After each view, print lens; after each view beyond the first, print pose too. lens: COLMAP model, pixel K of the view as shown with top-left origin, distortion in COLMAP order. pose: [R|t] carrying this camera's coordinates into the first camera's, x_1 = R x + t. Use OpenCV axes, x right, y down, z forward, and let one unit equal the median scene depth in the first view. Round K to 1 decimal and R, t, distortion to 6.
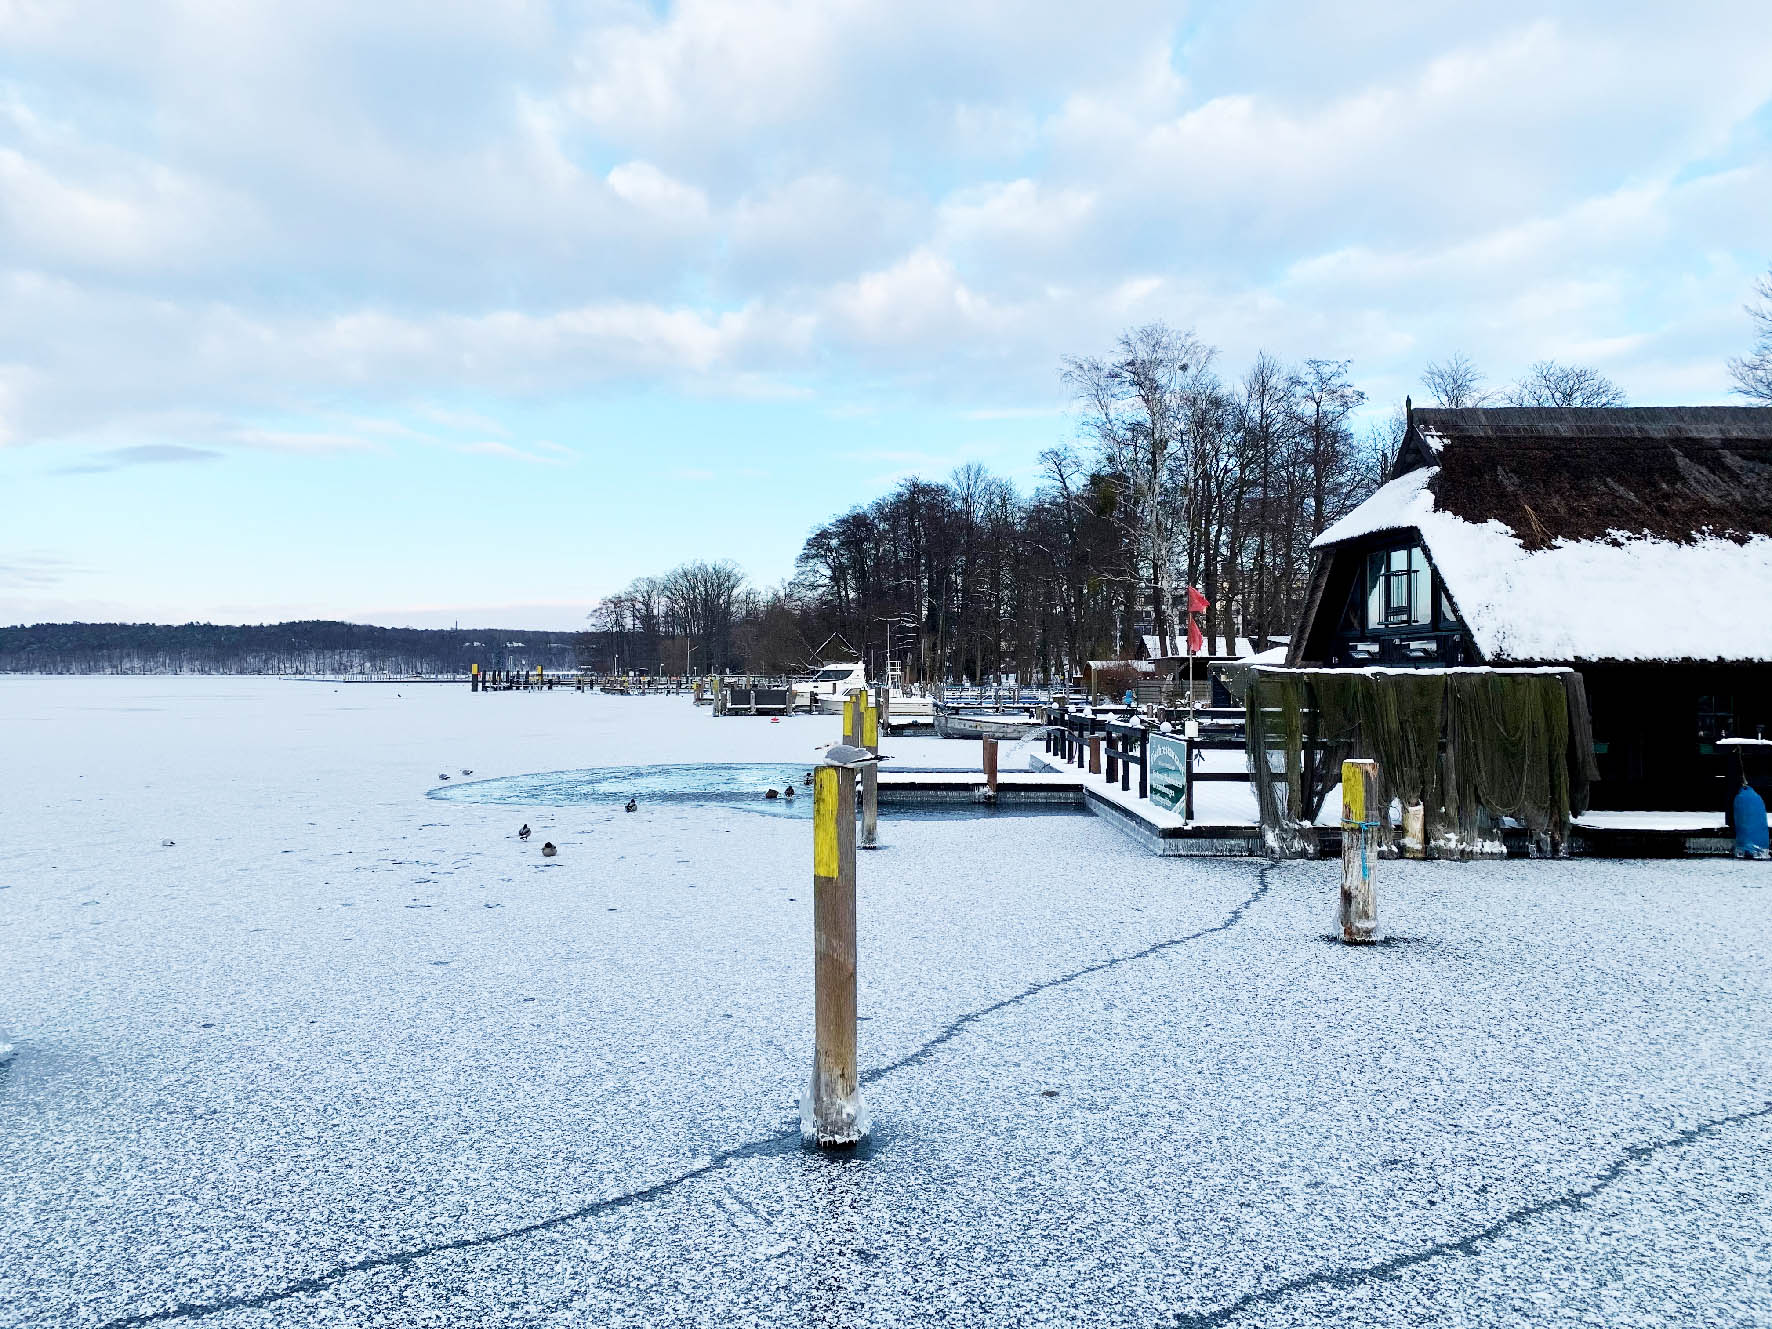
lens RADIAL K [[1314.3, 0, 886.0], [0, 1314.3, 664.5], [0, 0, 1]] dist [0.090251, 0.000473]
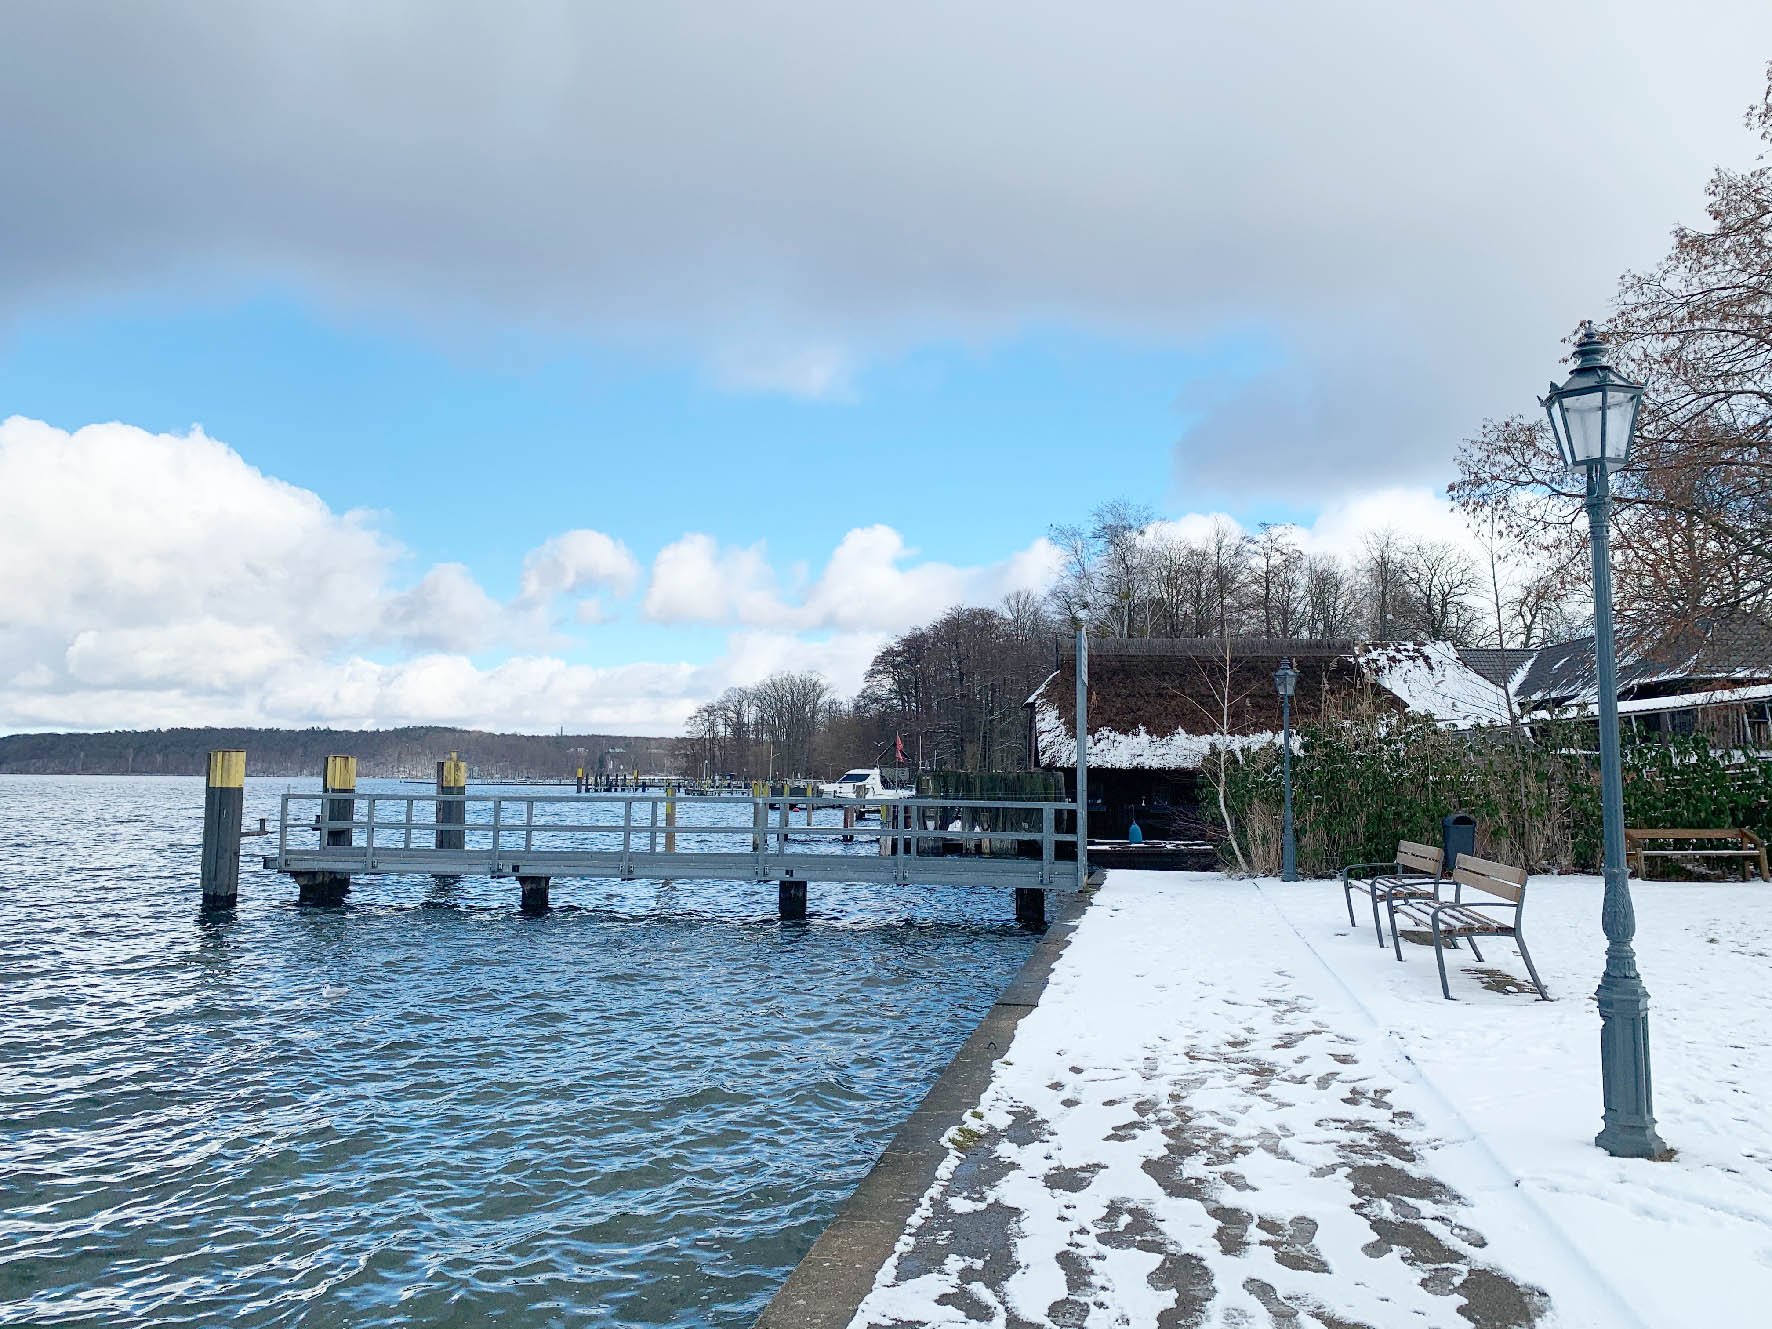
lens RADIAL K [[1390.8, 0, 886.0], [0, 1390.8, 664.5], [0, 0, 1]] dist [0.202223, -0.513231]
pose [[0.996378, 0.000584, -0.085037, 0.034412], [-0.007081, 0.997073, -0.076121, 0.000314], [0.084744, 0.076448, 0.993466, -0.114522]]
